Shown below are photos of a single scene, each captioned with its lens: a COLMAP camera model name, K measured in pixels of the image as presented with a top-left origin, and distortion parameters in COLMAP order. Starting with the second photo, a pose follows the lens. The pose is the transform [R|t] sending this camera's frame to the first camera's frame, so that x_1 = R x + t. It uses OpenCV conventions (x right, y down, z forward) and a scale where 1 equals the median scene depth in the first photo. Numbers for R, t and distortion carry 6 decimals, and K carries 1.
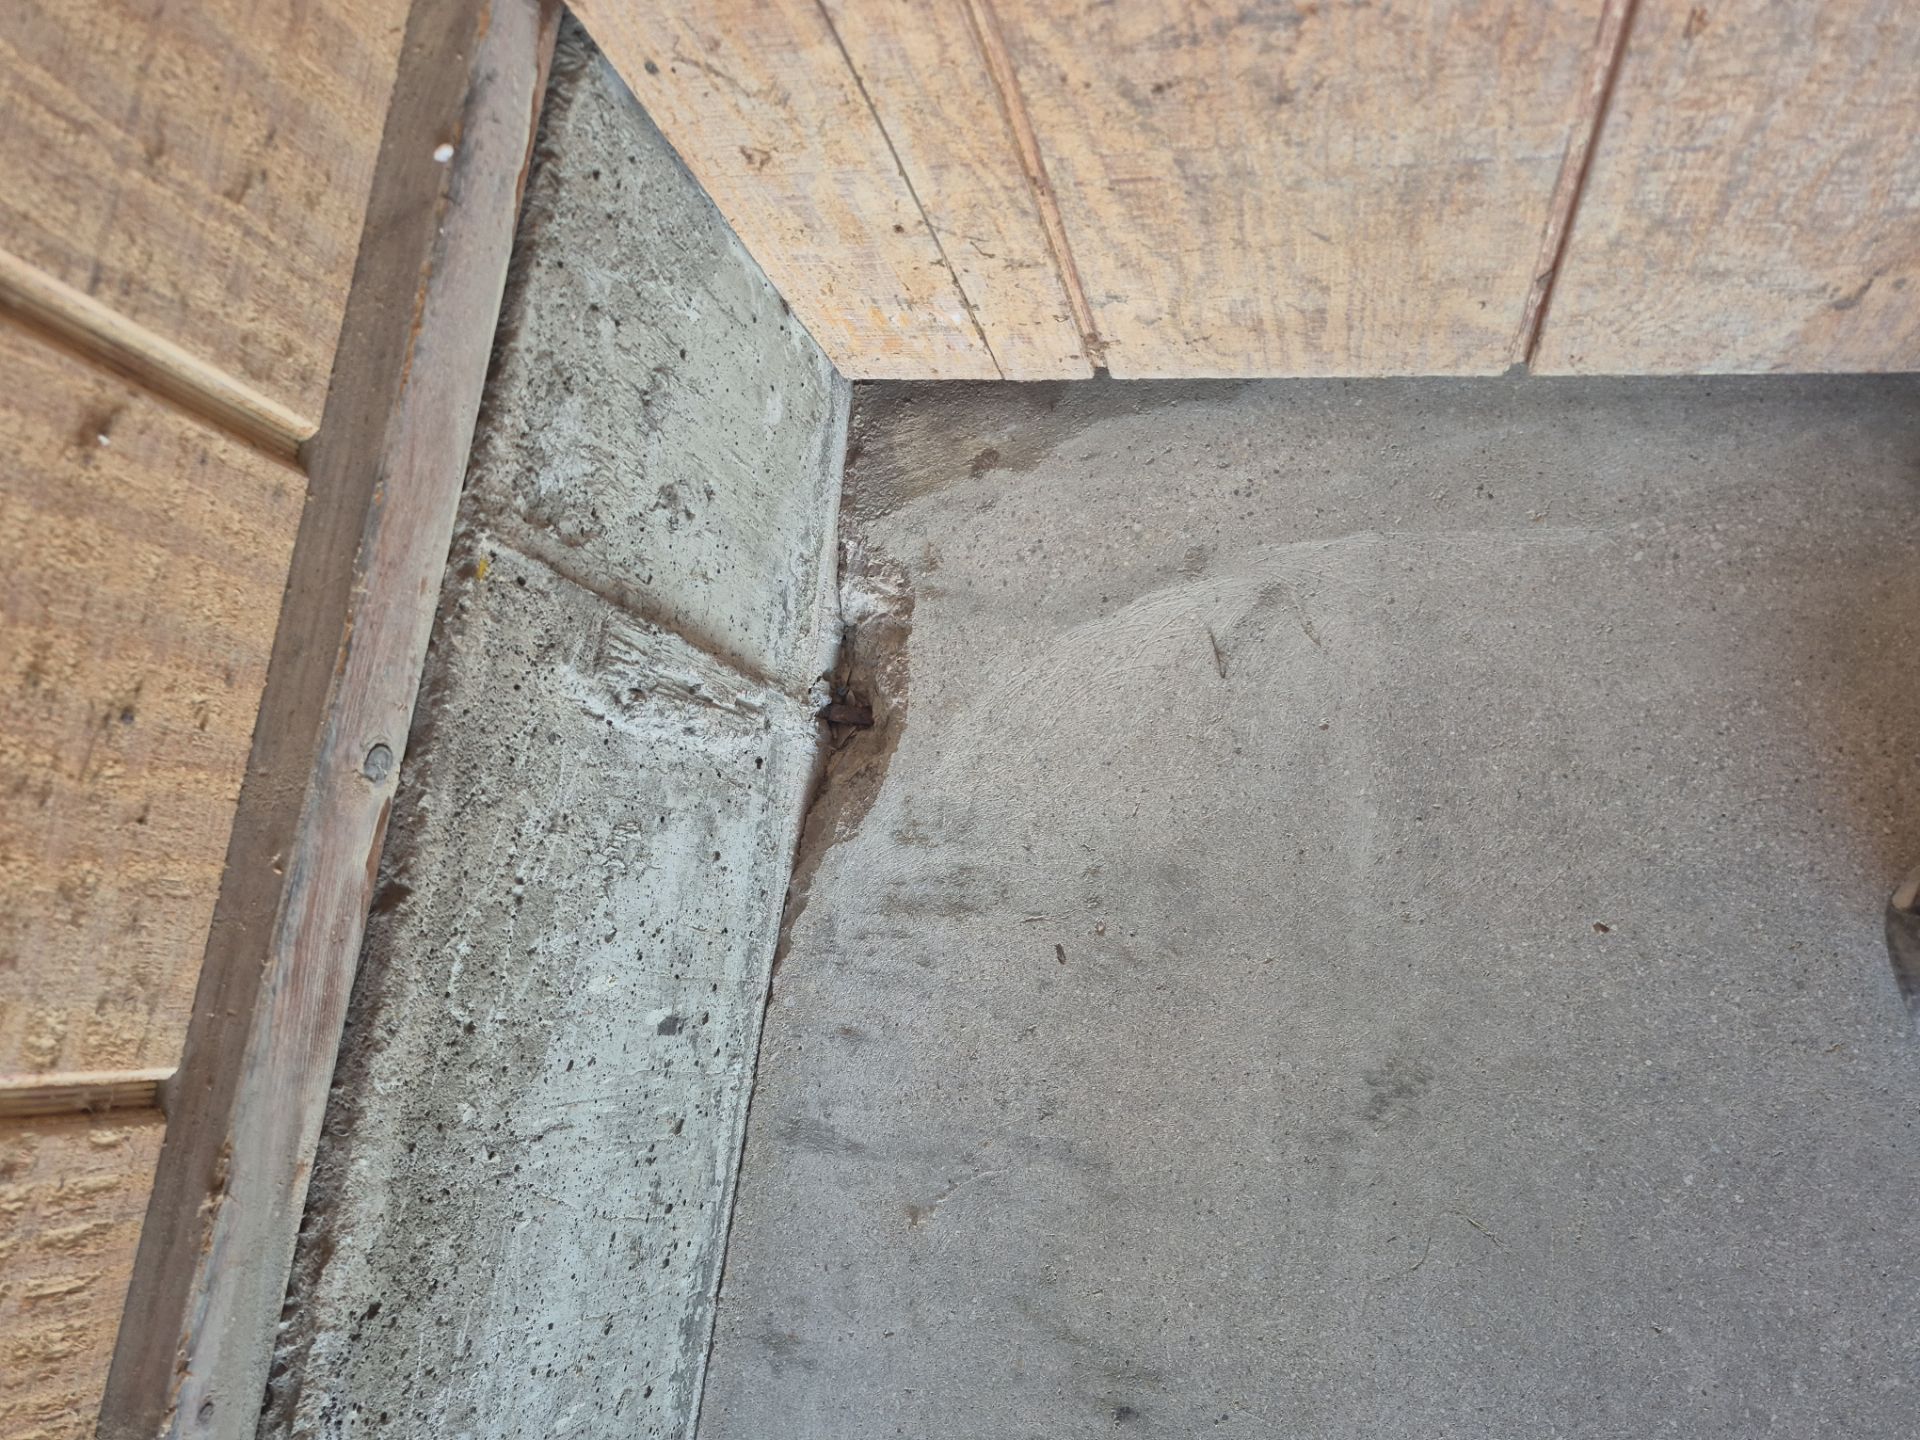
lens RADIAL K [[1486.4, 0, 960.0], [0, 1486.4, 720.0], [0, 0, 1]] dist [0.094614, -0.248582]
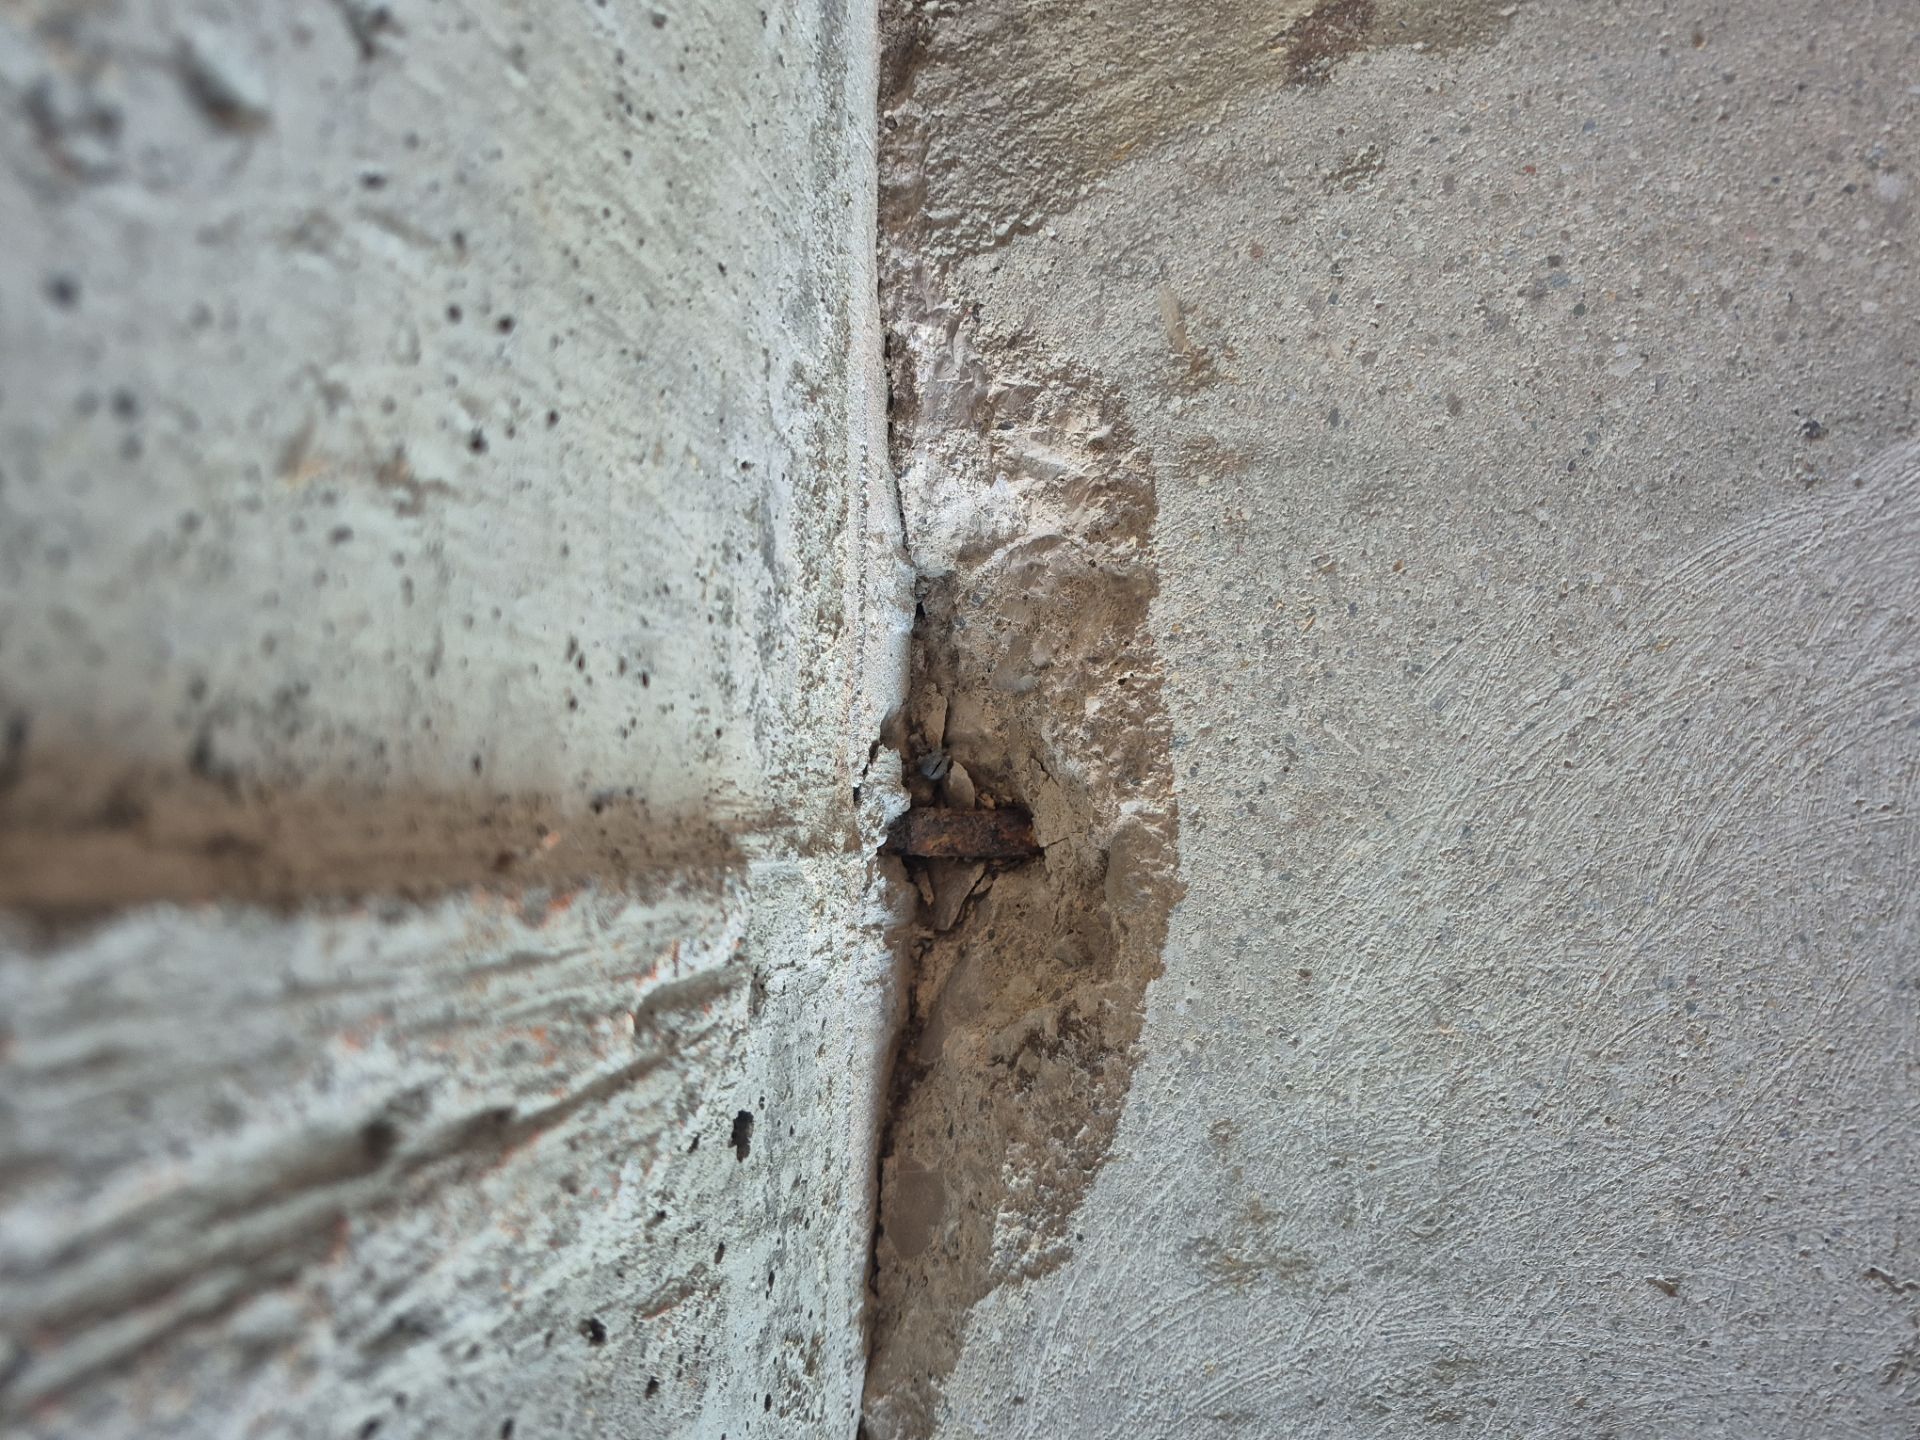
lens RADIAL K [[1480.0, 0, 963.6], [0, 1480.0, 715.5], [0, 0, 1]] dist [0.094497, -0.219258]
pose [[0.992904, -0.100666, 0.063315, -0.118802], [0.094880, 0.991540, 0.088579, -0.078672], [-0.071696, -0.081943, 0.994055, 0.833466]]
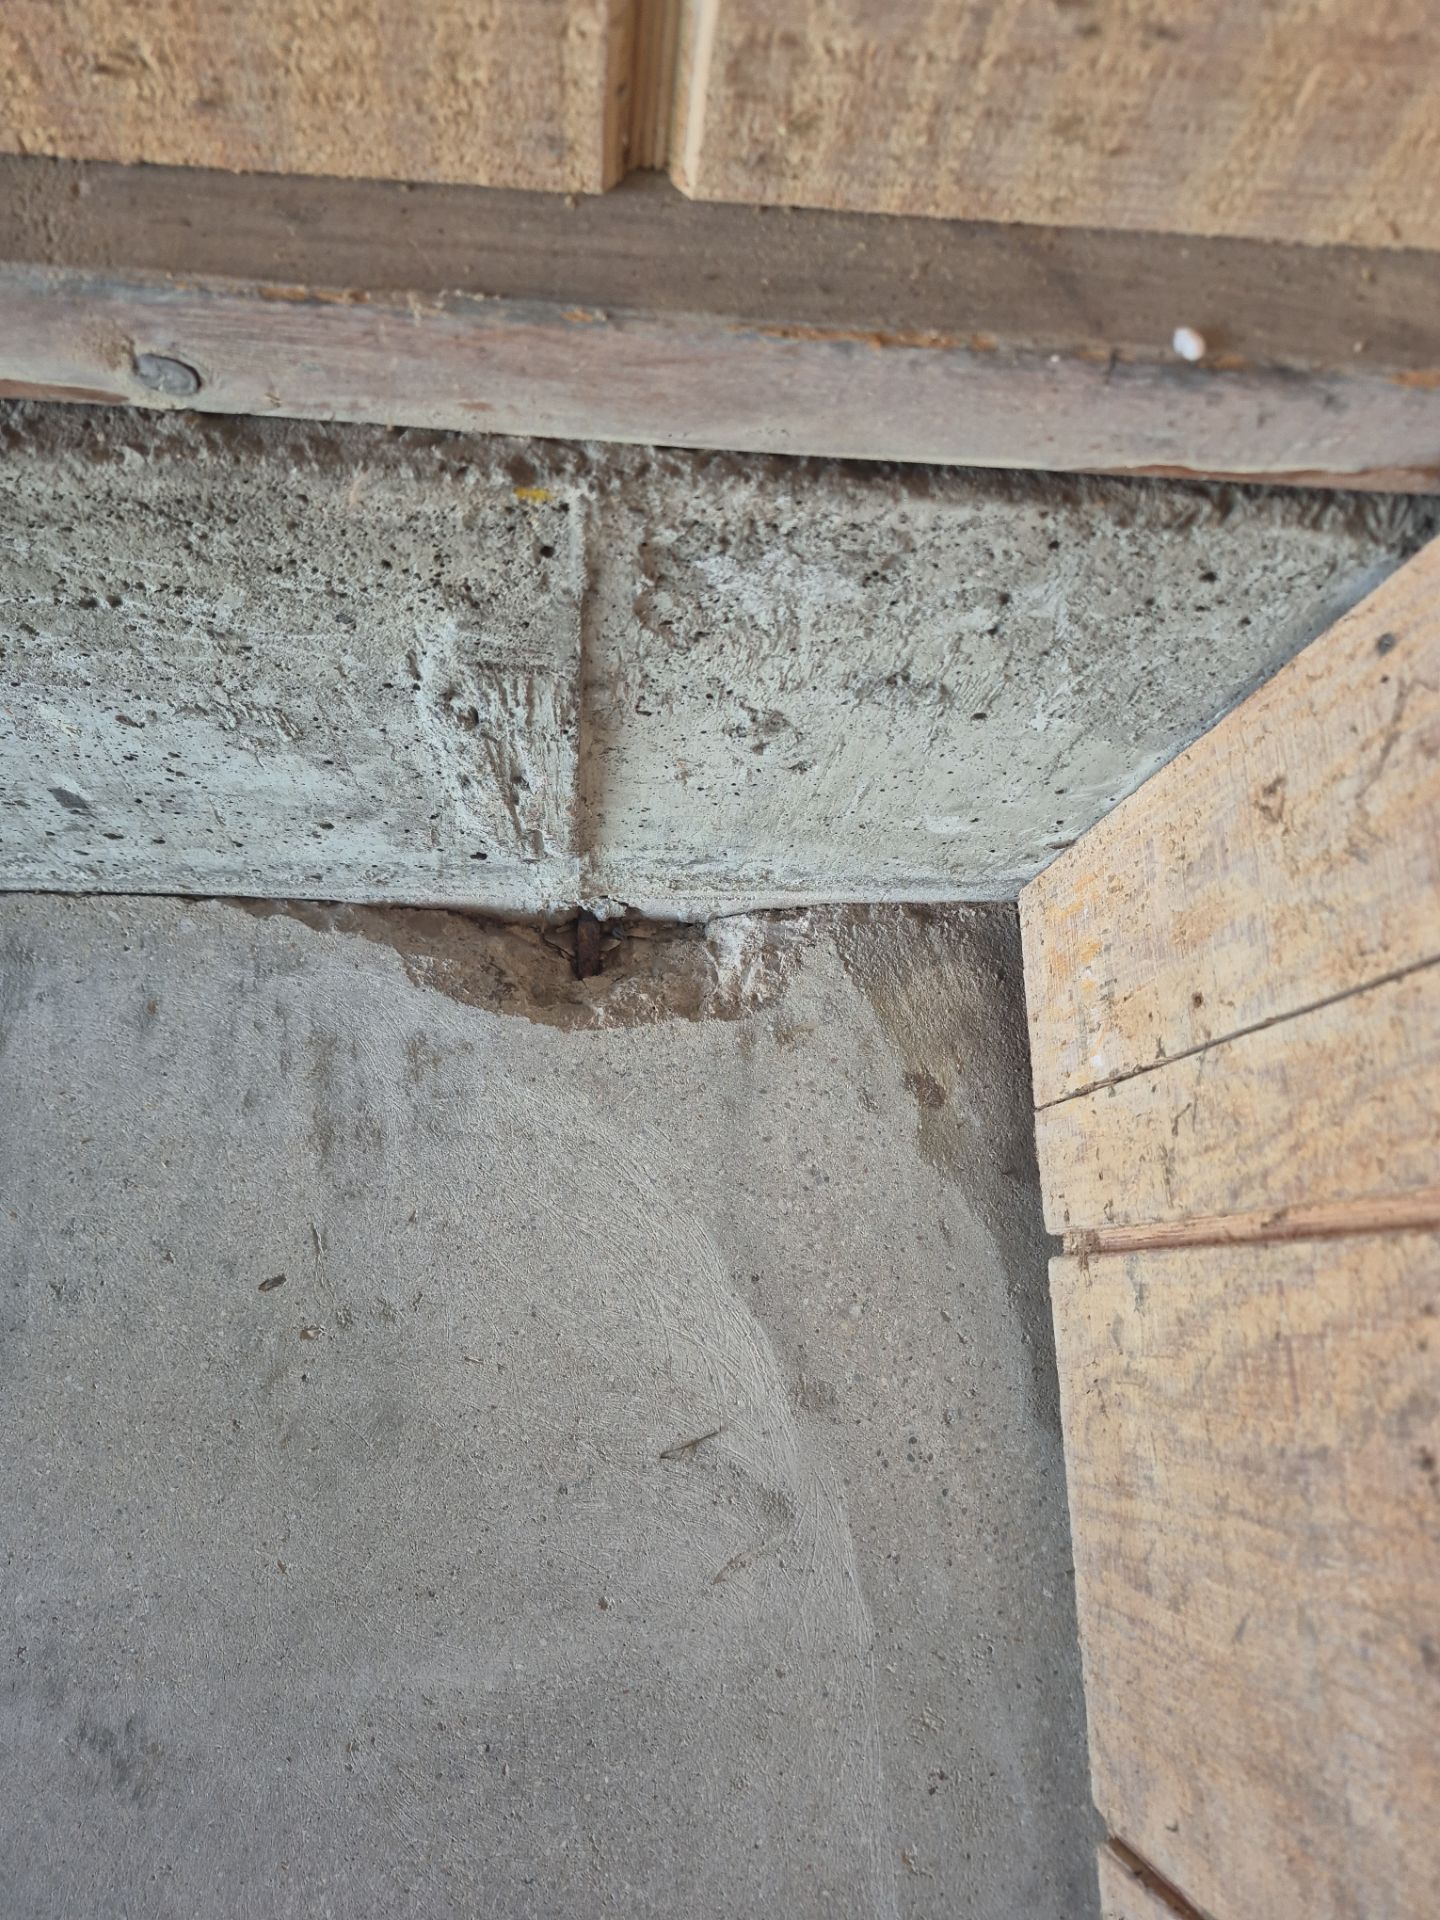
lens RADIAL K [[1480.0, 0, 722.5], [0, 1480.0, 948.7], [0, 0, 1]] dist [0.094497, -0.219258]
pose [[0.113712, 0.993159, 0.026563, -0.108098], [-0.991722, 0.111861, 0.063041, -0.154741], [0.059639, -0.033511, 0.997657, 0.294522]]
